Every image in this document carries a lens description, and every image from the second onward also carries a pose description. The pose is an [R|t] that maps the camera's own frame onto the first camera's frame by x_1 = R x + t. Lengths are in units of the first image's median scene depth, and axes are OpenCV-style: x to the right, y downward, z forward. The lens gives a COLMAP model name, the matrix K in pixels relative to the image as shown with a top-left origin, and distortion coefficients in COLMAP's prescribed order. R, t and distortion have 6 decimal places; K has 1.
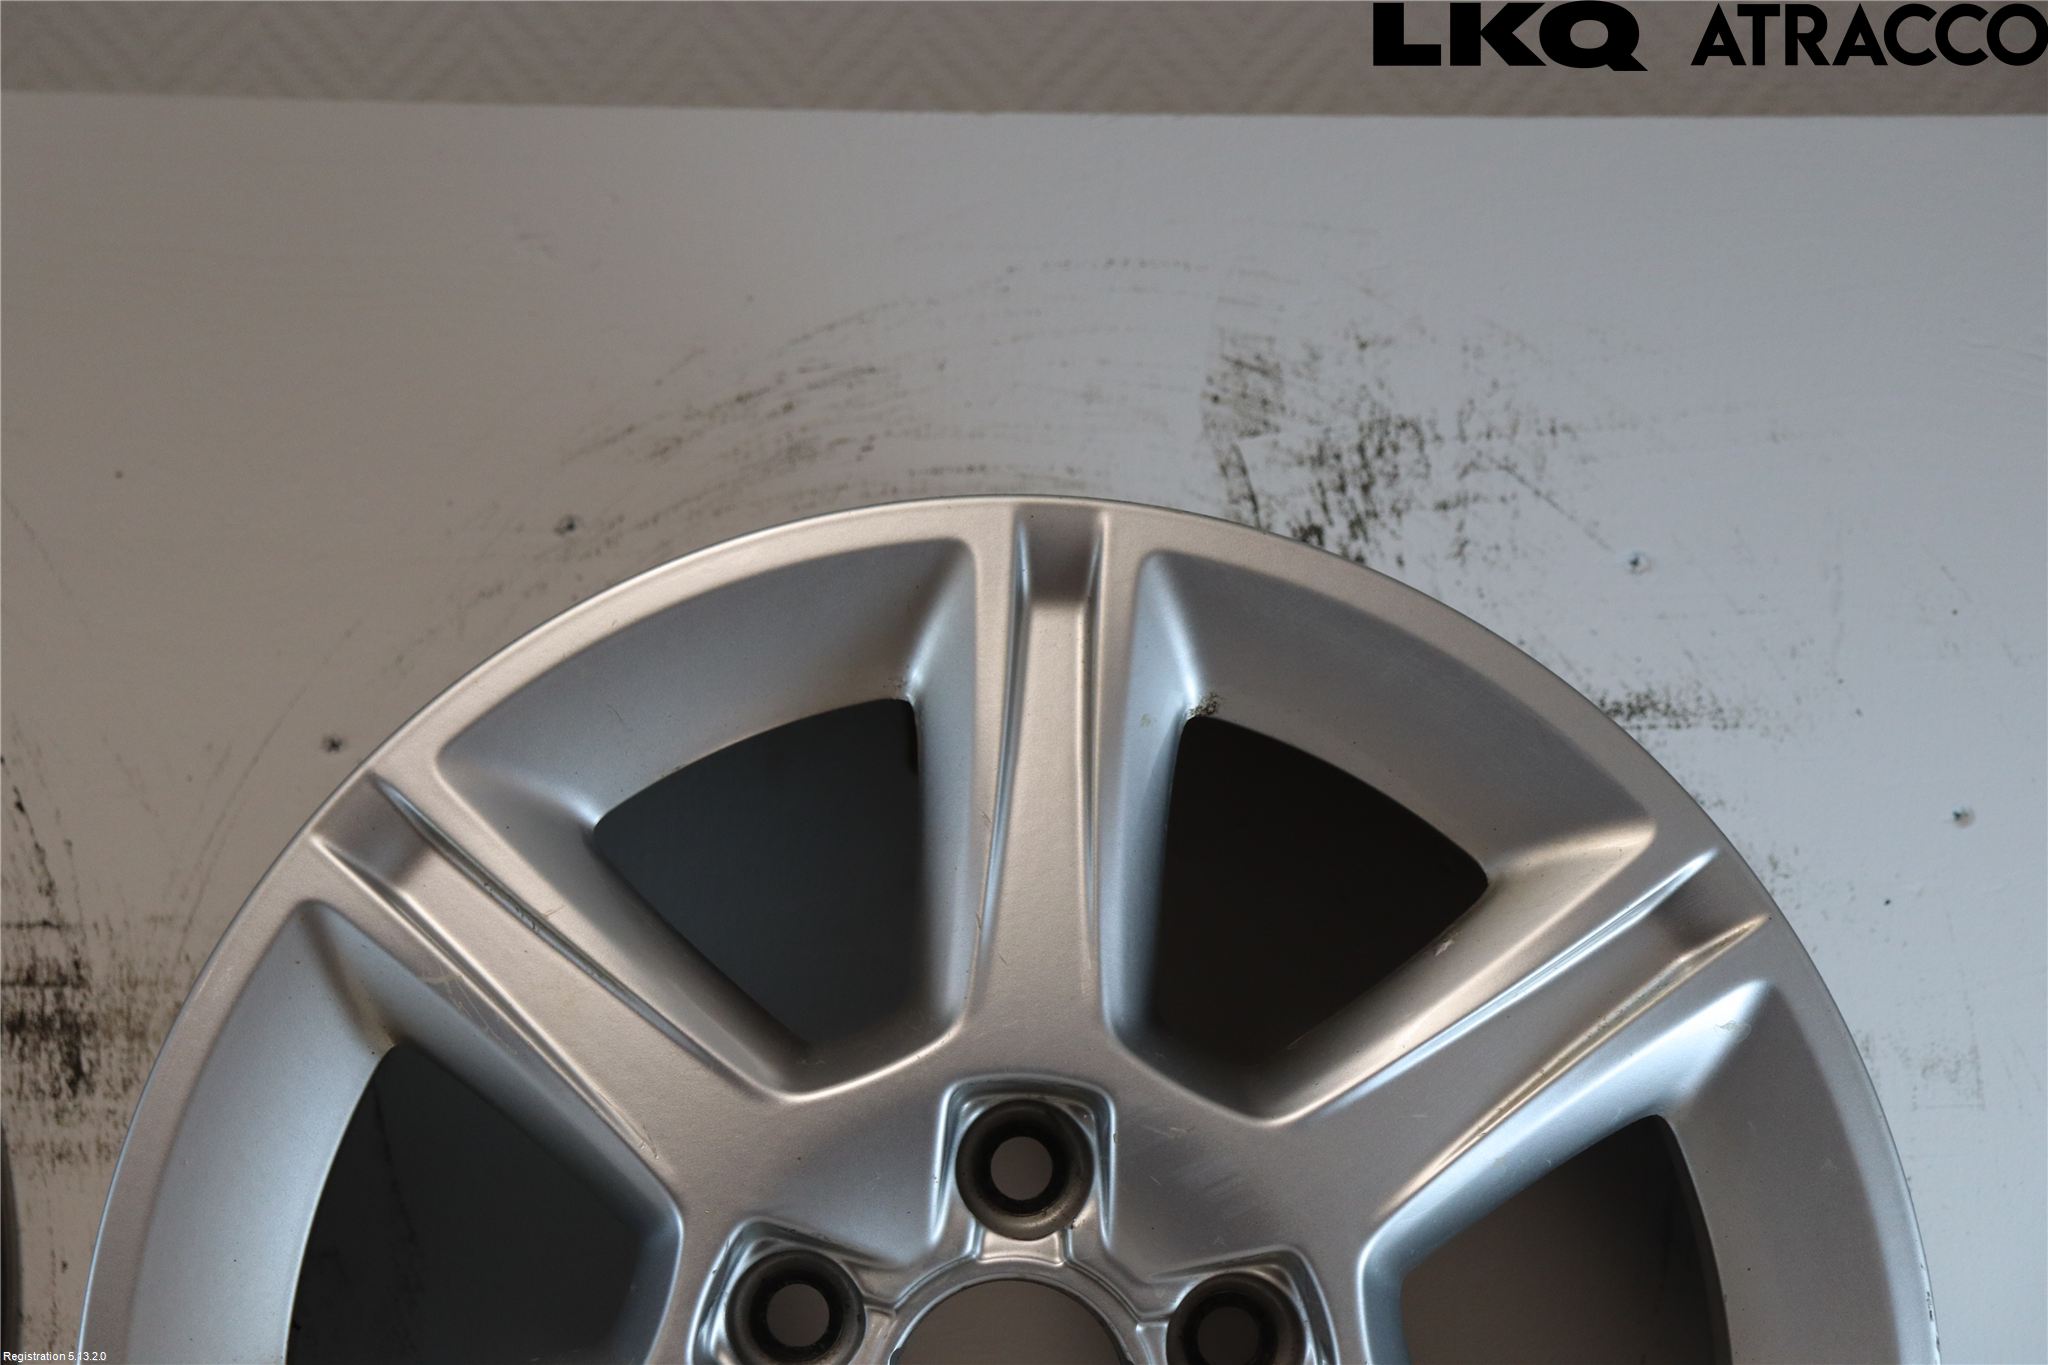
lens RADIAL K [[4557.2, 0, 1022.2], [0, 4557.2, 683.3], [0, 0, 1]] dist [0.318951, 0.605815]
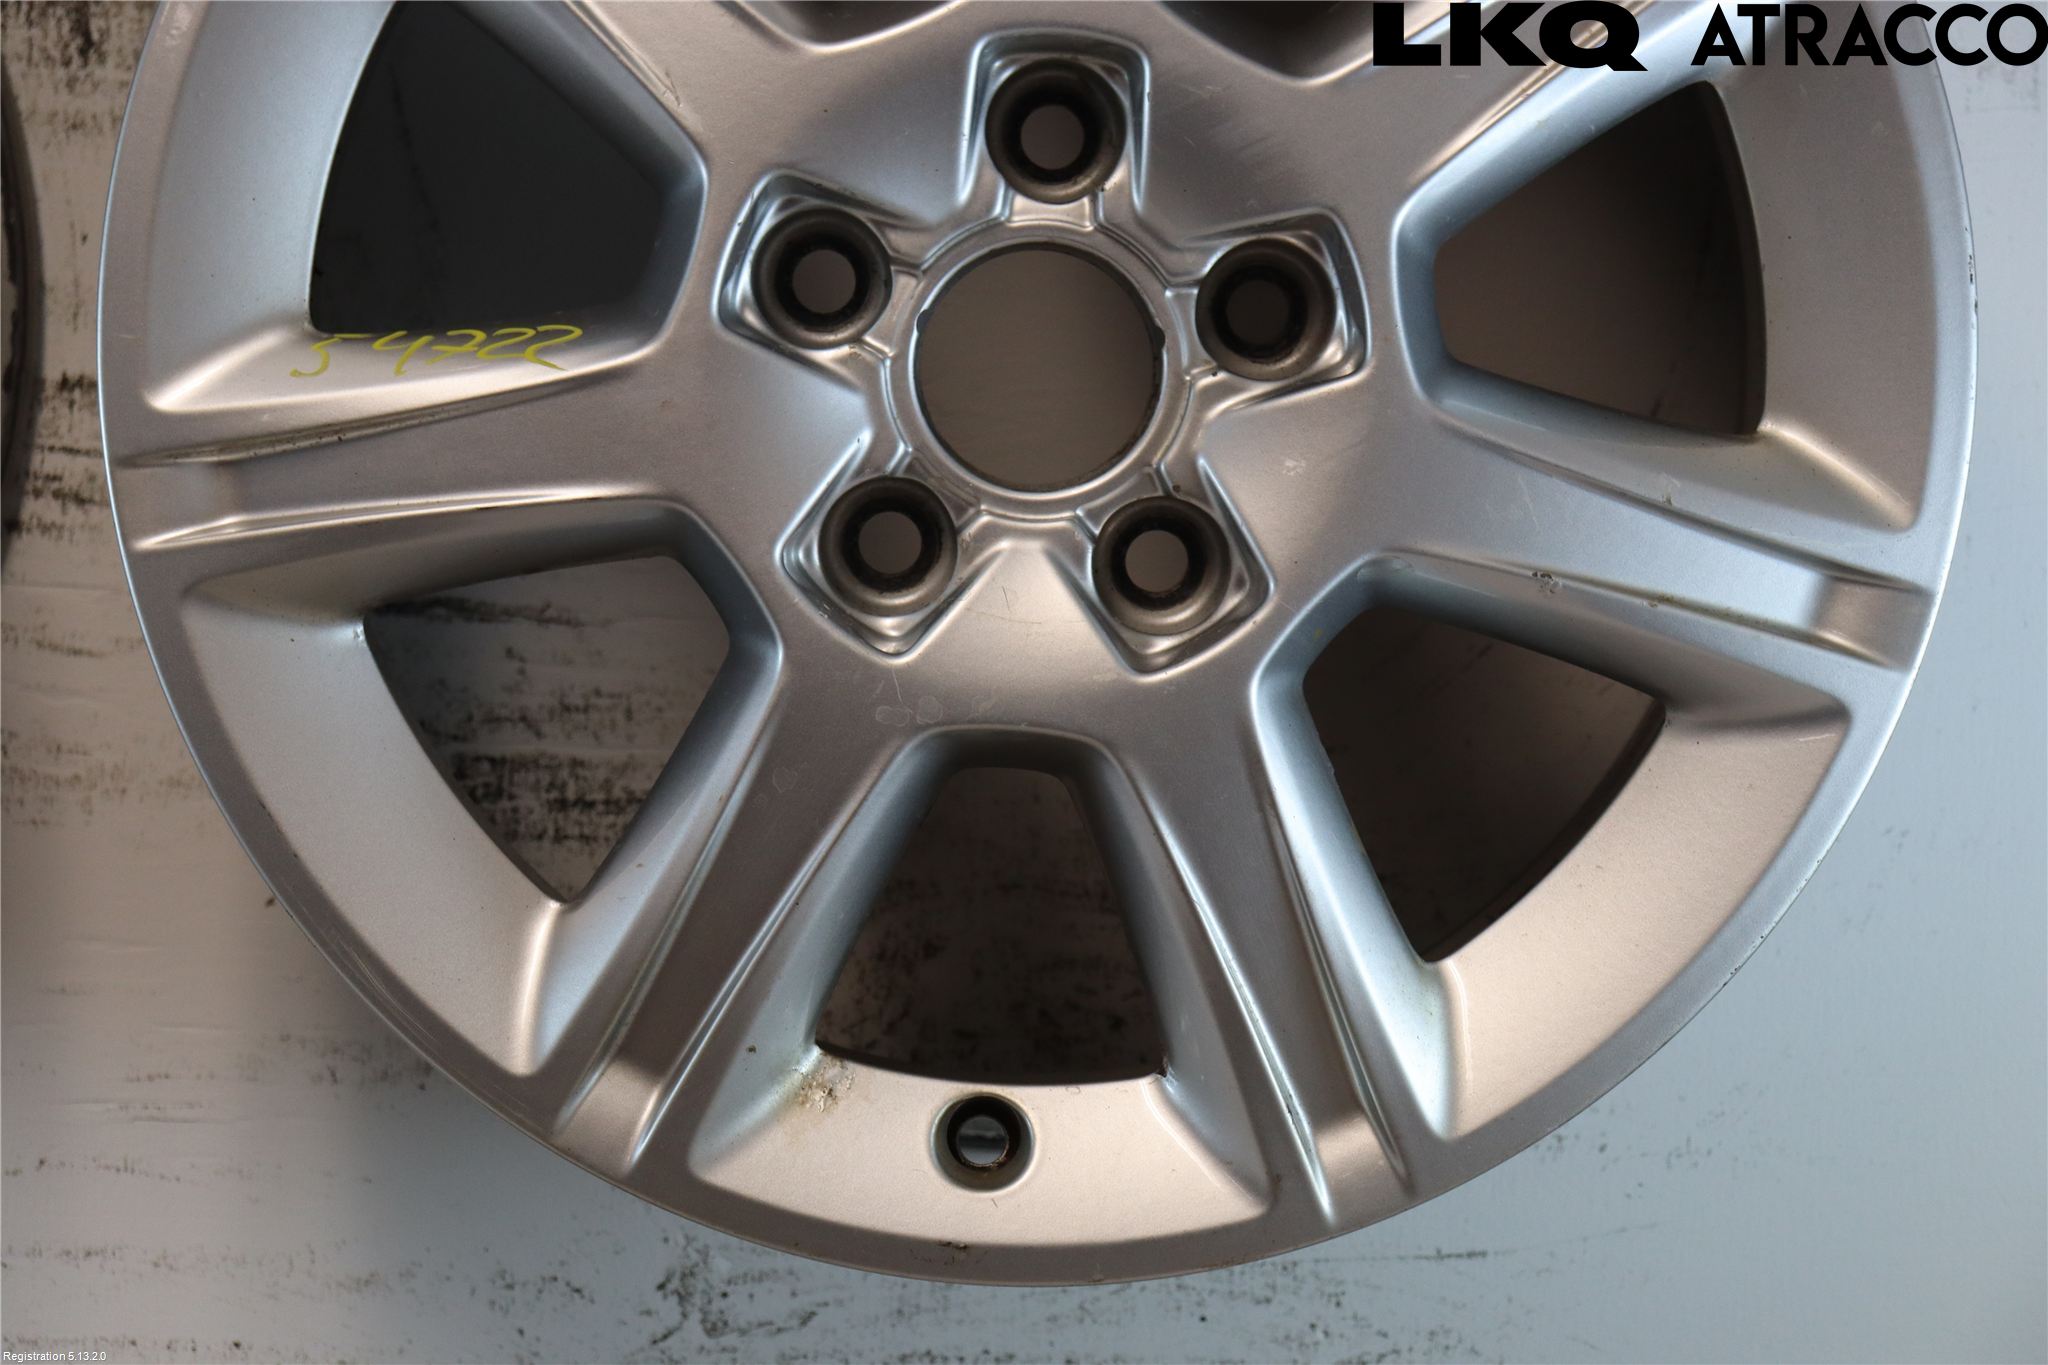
lens RADIAL K [[4557.2, 0, 1022.2], [0, 4557.2, 683.3], [0, 0, 1]] dist [0.318951, 0.605815]
pose [[0.999854, 0.016599, -0.004127, -0.000603], [-0.015692, 0.986196, 0.164835, 0.061319], [0.006806, -0.164746, 0.986312, 0.013343]]
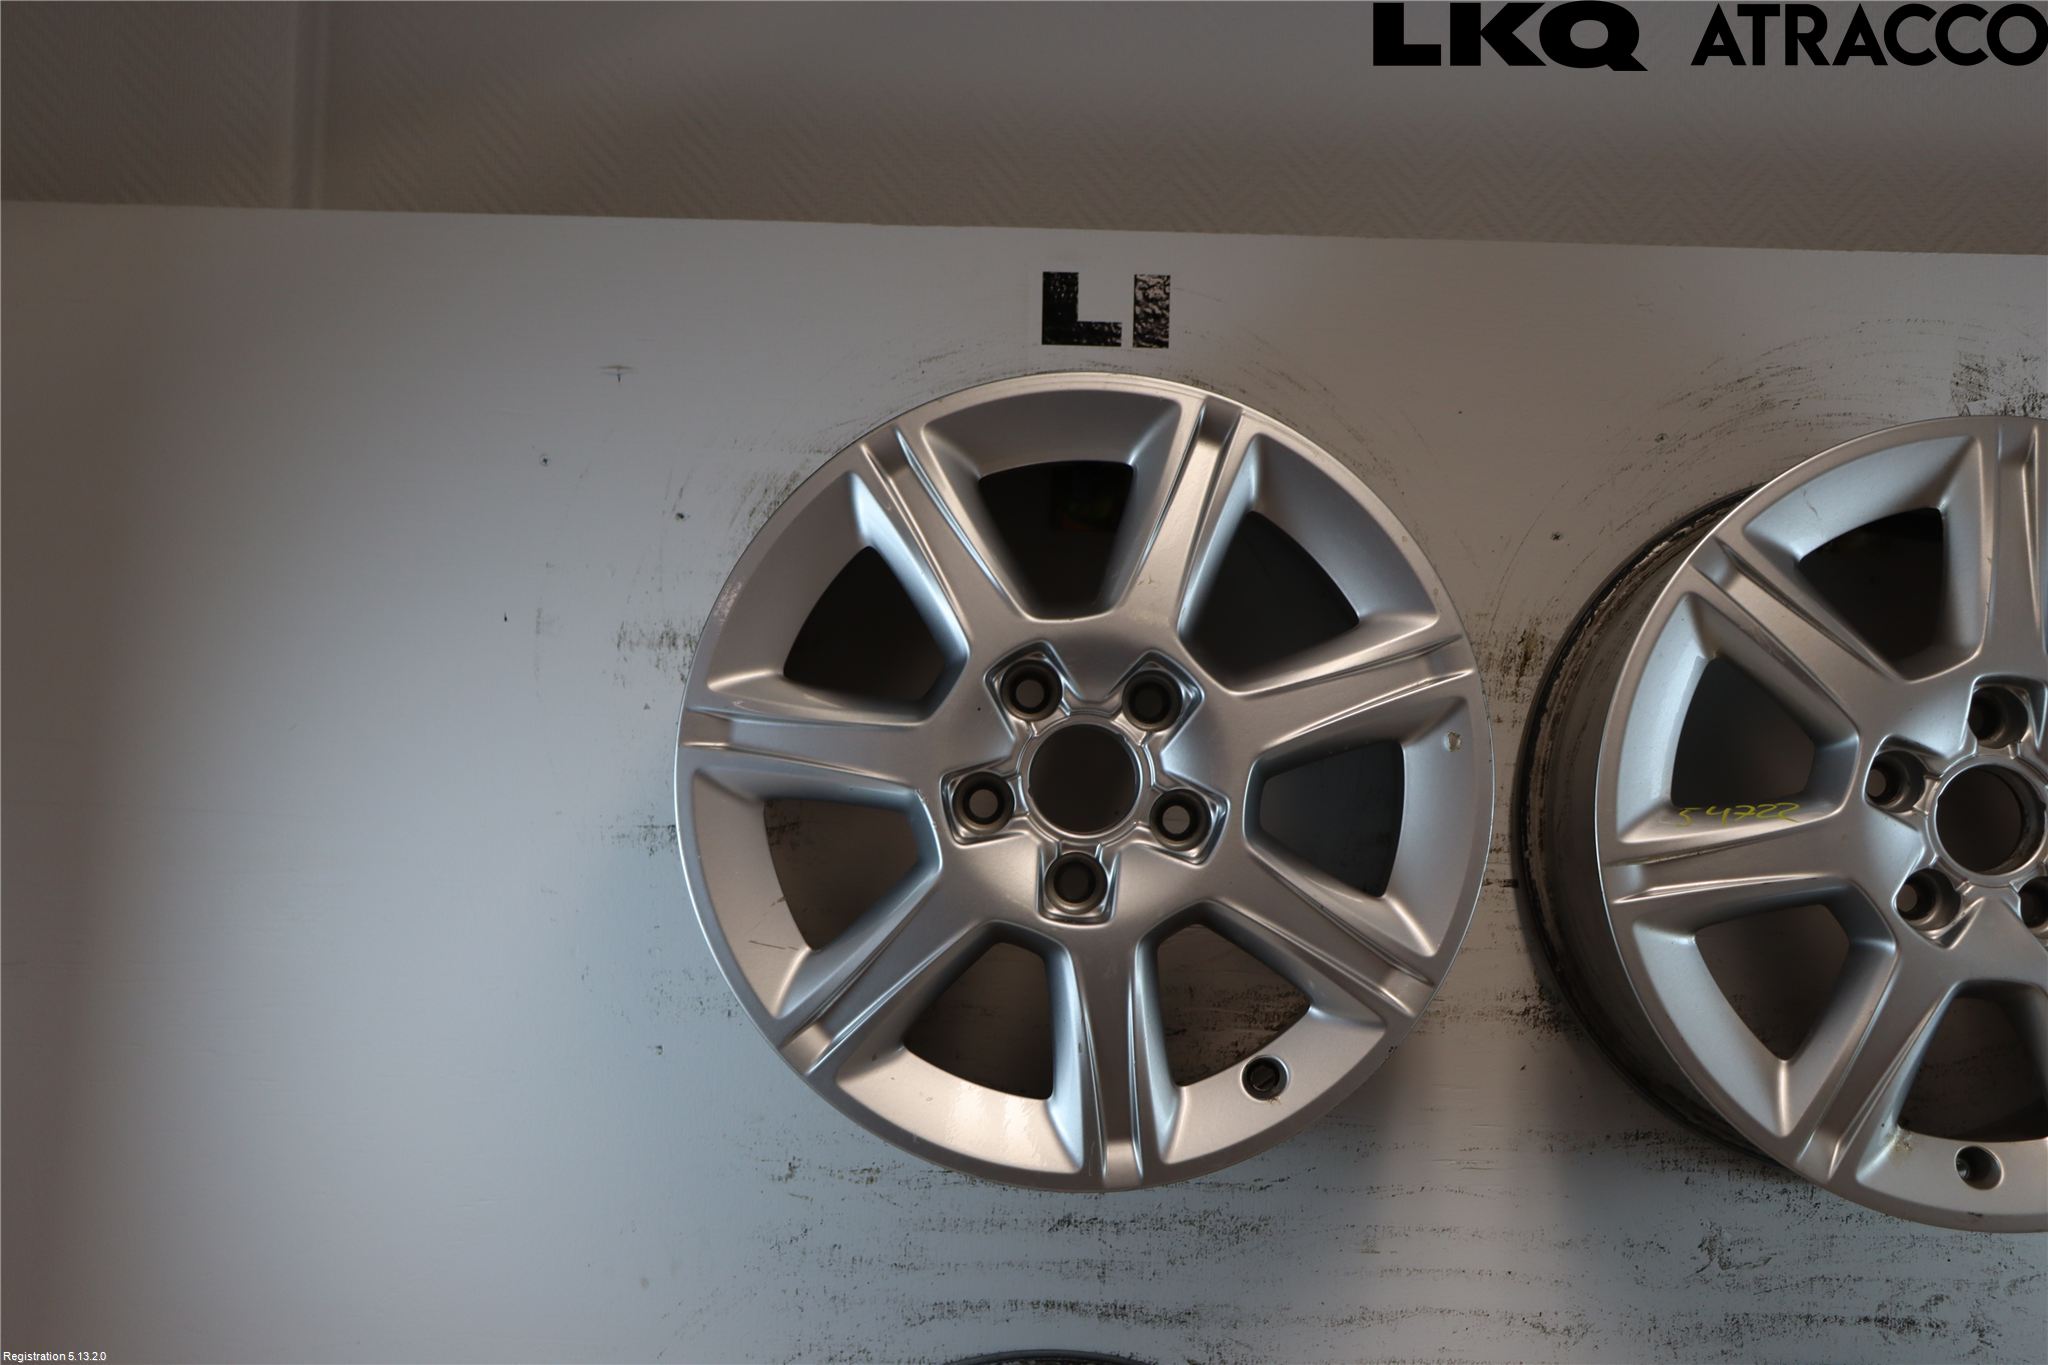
lens RADIAL K [[2422.5, 0, 995.8], [0, 2422.5, 695.7], [0, 0, 1]] dist [-0.081444, 0.301569]
pose [[0.999830, 0.011416, 0.014470, -0.507288], [-0.011971, 0.999173, 0.038867, 0.055588], [-0.014014, -0.039033, 0.999140, -0.173834]]
